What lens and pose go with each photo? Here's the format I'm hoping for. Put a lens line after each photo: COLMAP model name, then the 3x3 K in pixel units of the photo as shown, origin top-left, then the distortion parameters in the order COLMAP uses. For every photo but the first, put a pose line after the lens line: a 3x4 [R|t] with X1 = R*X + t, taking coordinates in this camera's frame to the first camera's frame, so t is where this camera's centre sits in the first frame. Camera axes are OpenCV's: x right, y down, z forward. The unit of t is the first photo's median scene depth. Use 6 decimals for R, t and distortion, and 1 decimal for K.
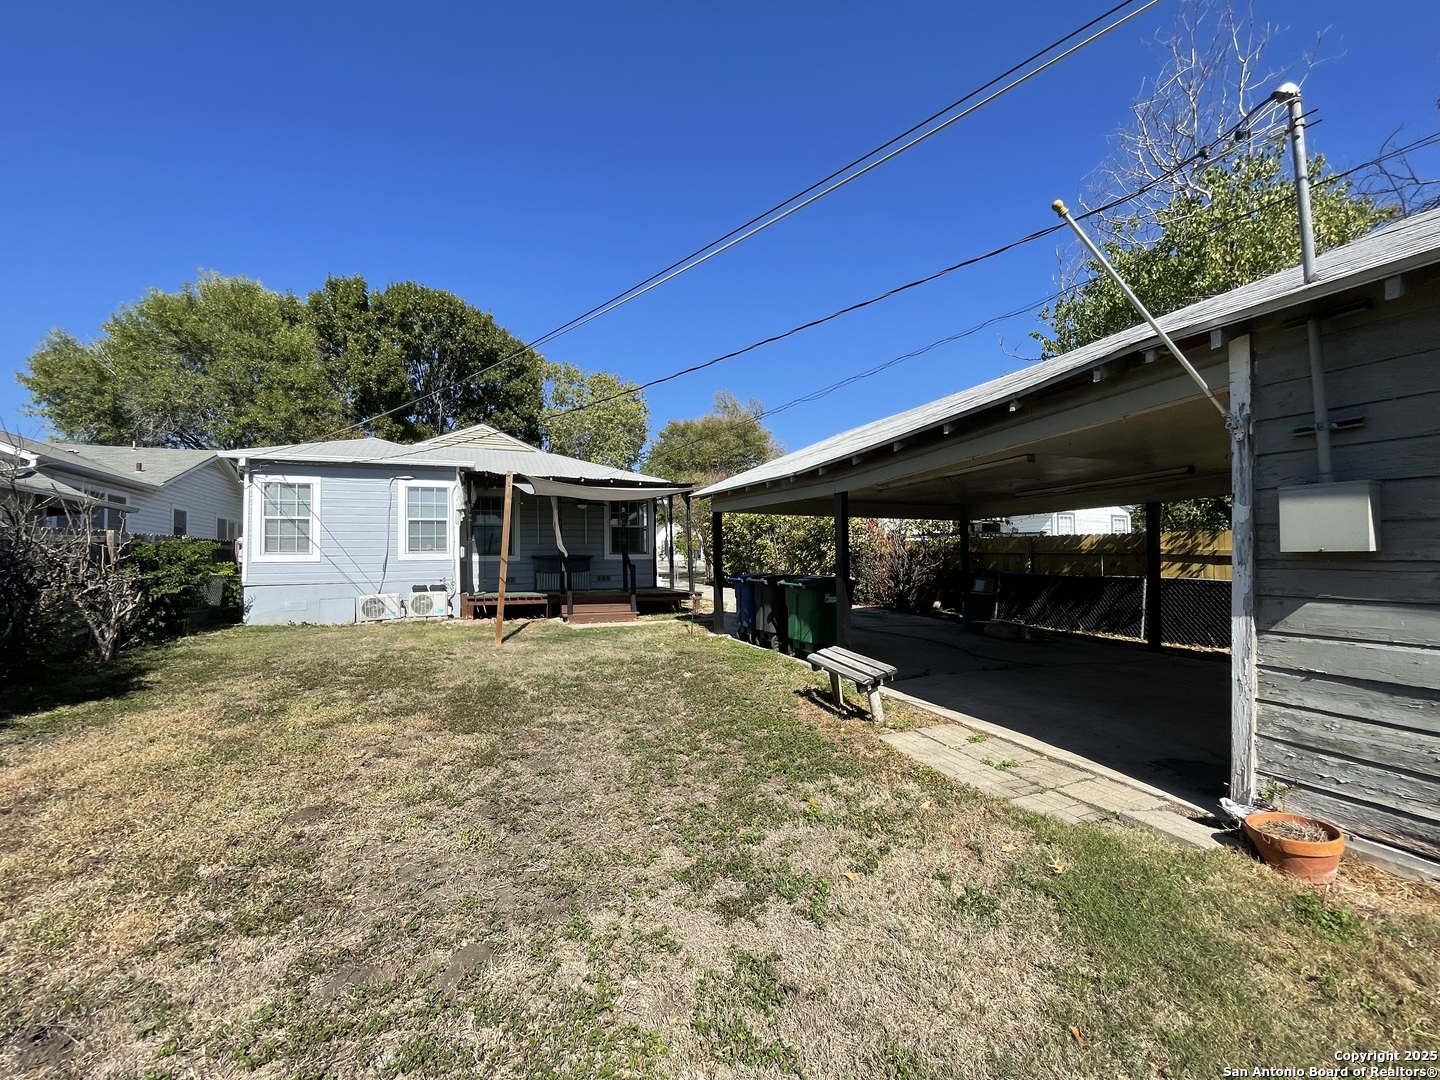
lens RADIAL K [[581.2, 0, 716.5], [0, 581.2, 540.4], [0, 0, 1]] dist [0.000602, -0.002162]
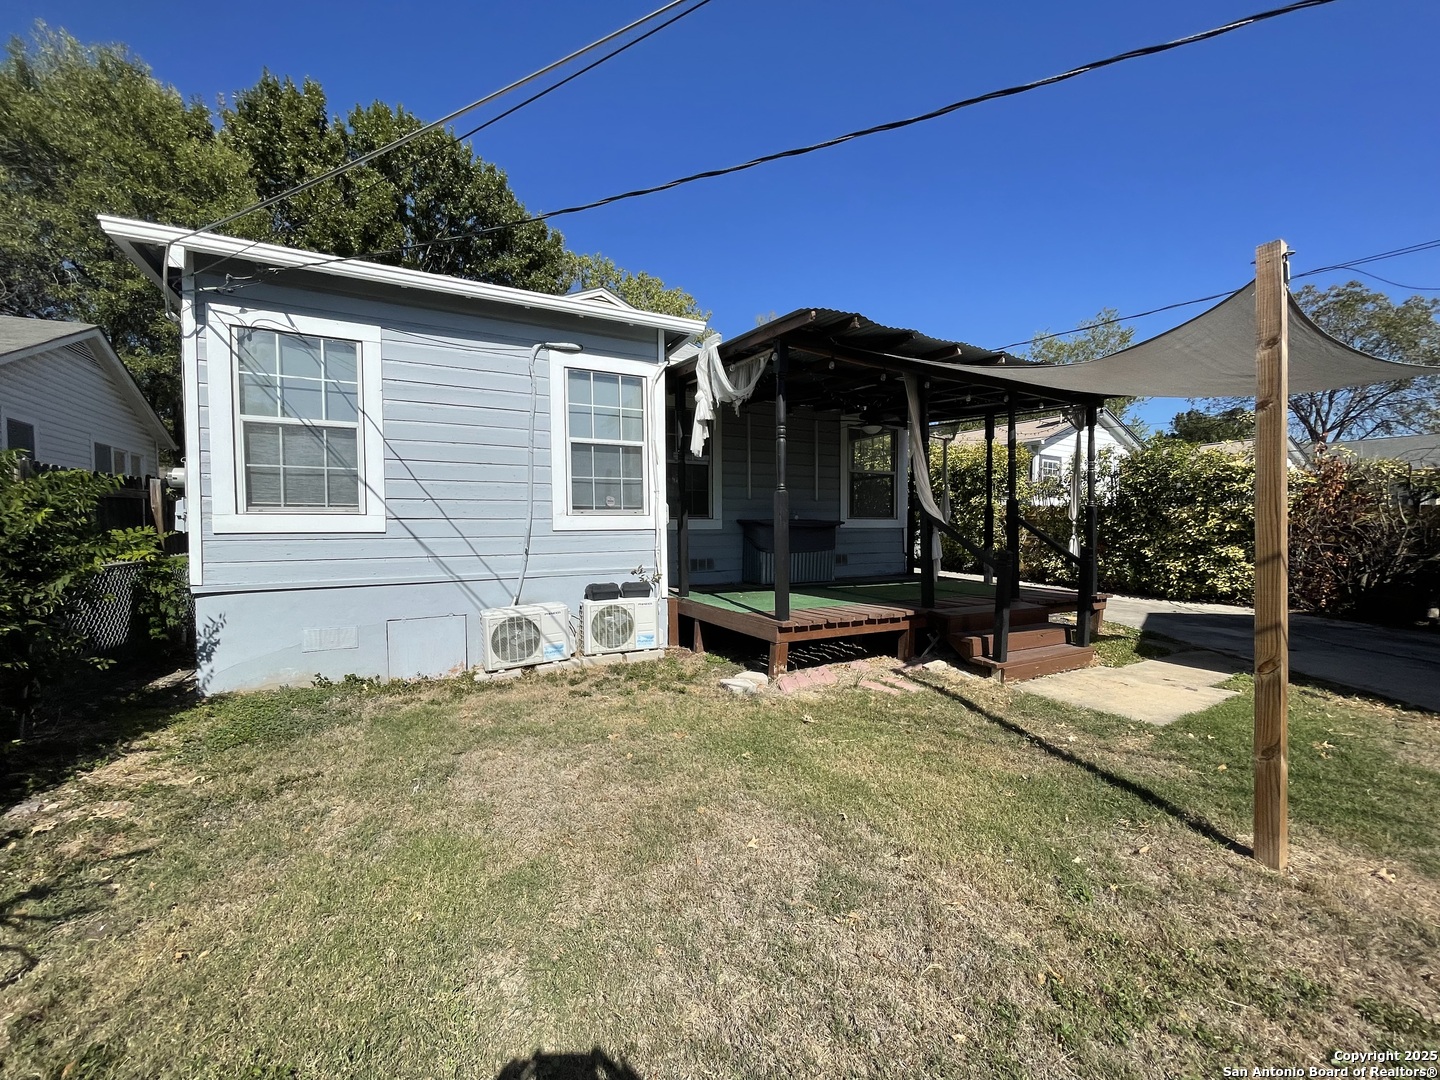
lens RADIAL K [[581.2, 0, 726.6], [0, 581.2, 543.1], [0, 0, 1]] dist [0.000602, -0.002162]
pose [[0.992690, 0.012113, 0.120084, -0.487575], [-0.021516, 0.996774, 0.077324, 0.006756], [-0.118760, -0.079342, 0.989748, 0.553646]]
